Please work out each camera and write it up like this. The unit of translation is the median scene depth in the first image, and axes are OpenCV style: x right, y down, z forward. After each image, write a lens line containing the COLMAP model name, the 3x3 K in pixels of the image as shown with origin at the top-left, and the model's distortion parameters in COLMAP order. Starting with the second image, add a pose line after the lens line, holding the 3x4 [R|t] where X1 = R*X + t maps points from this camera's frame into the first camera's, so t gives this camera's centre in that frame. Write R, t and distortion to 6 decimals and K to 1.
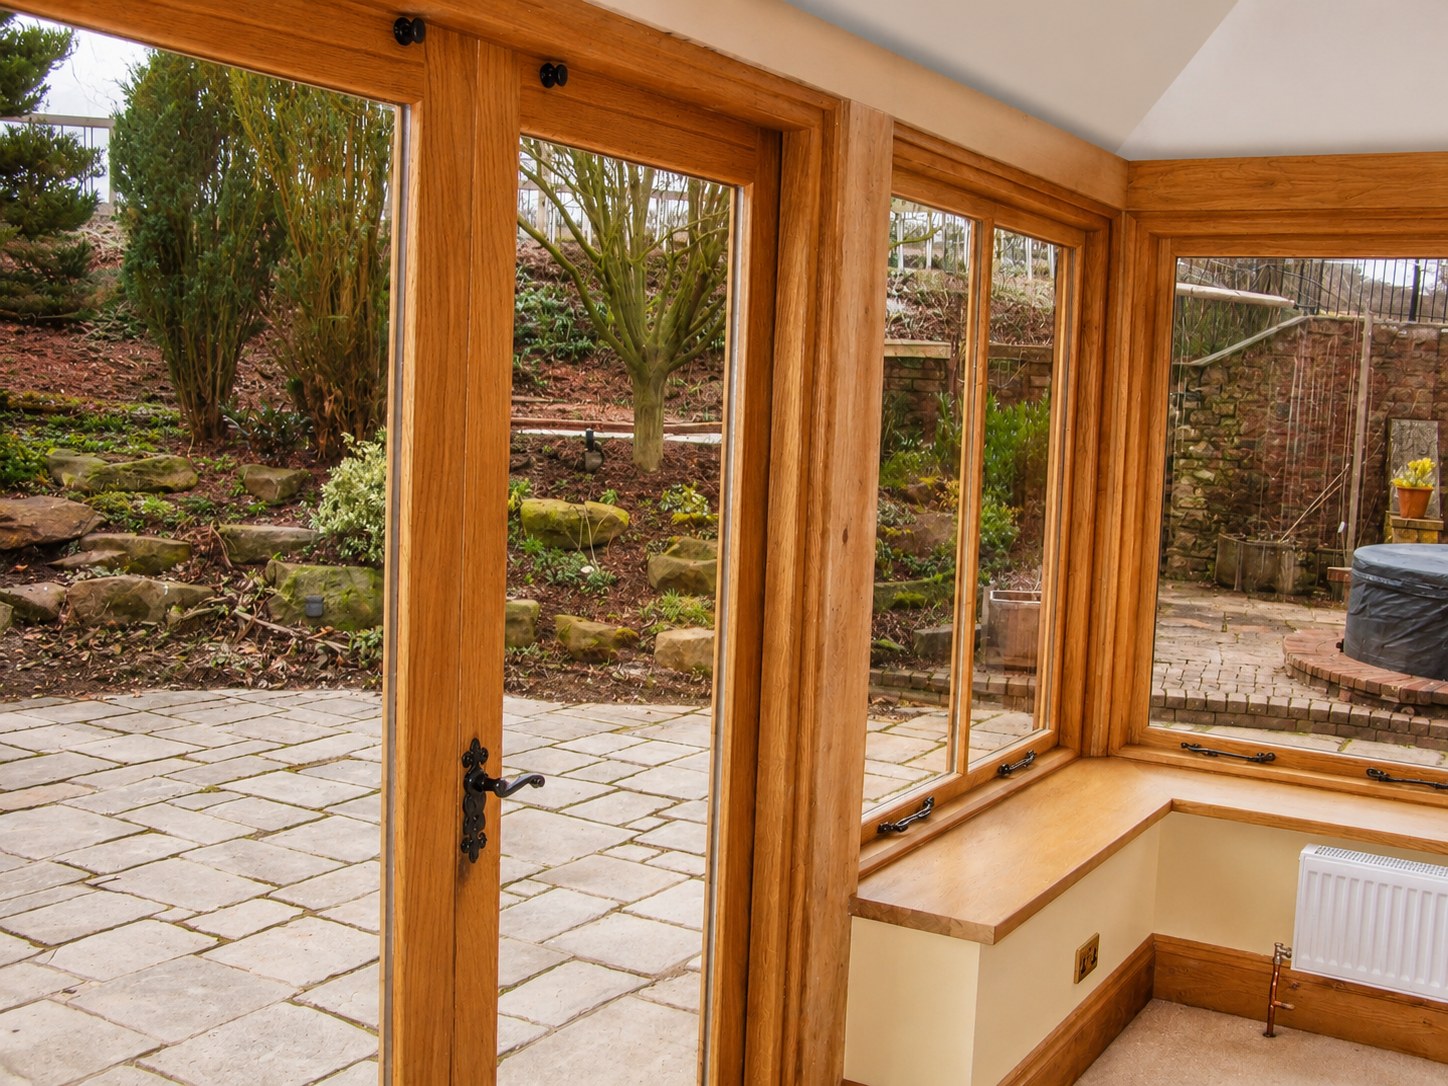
lens RADIAL K [[1651.4, 0, 729.1], [0, 1651.4, 573.5], [0, 0, 1]] dist [-0.130643, 0.053830]
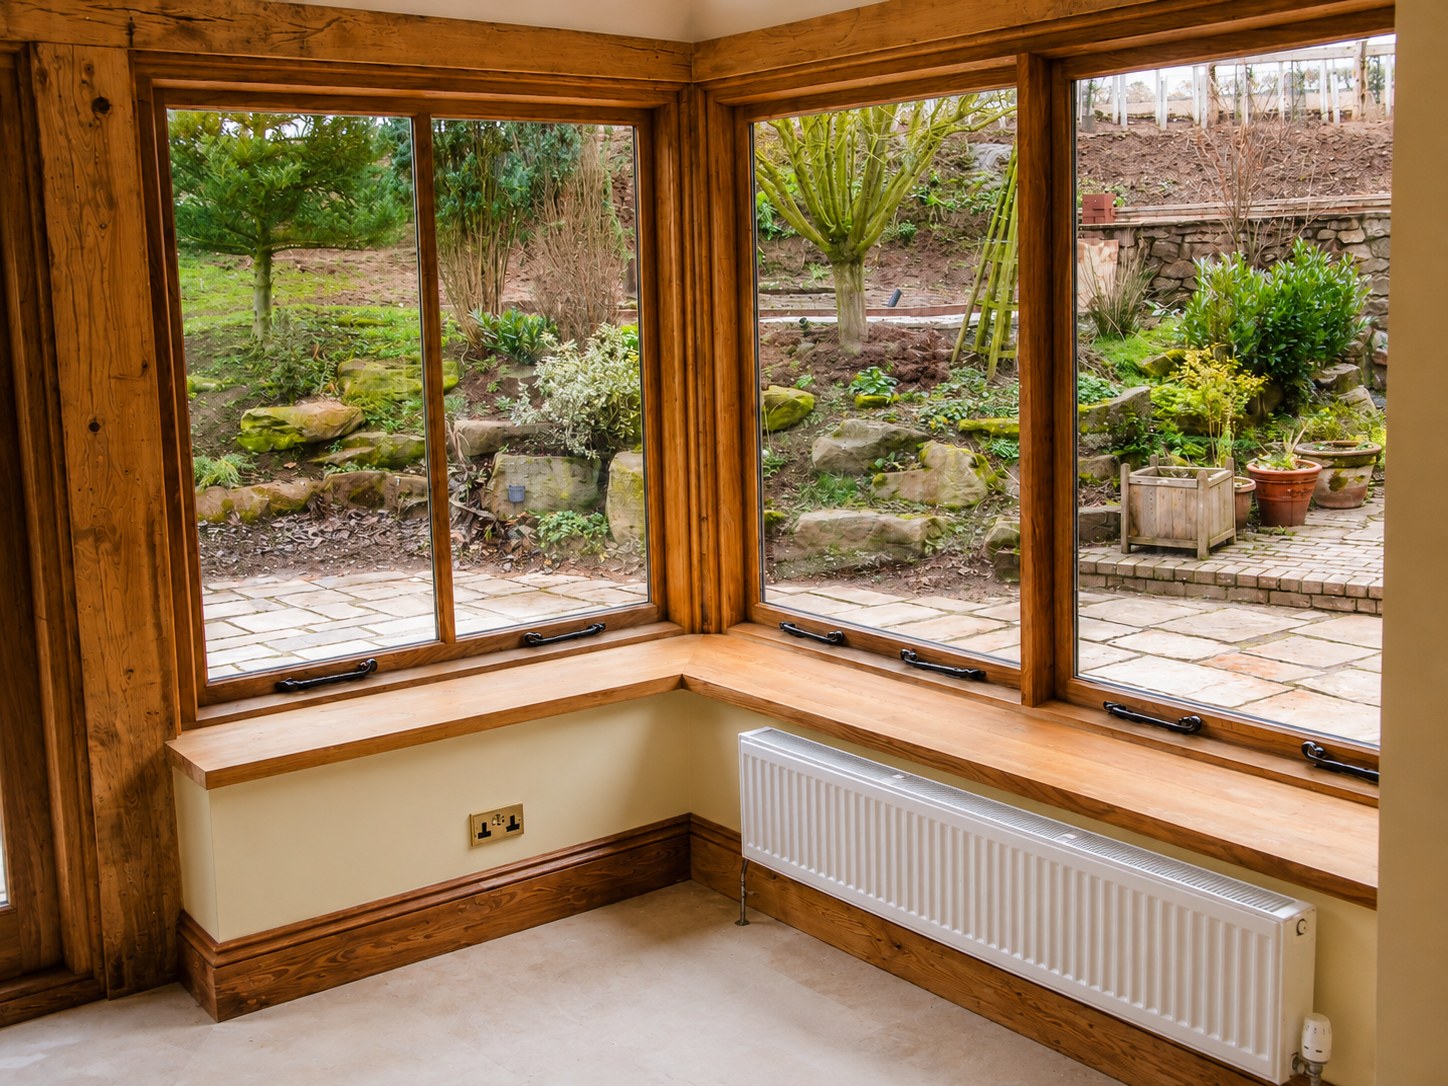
lens RADIAL K [[1647.9, 0, 767.3], [0, 1647.9, 541.4], [0, 0, 1]] dist [-0.110581, 0.034242]
pose [[0.930286, -0.006011, -0.366786, 0.299722], [0.024432, 0.998661, 0.045599, 0.005911], [0.366021, -0.051381, 0.929187, 0.044575]]
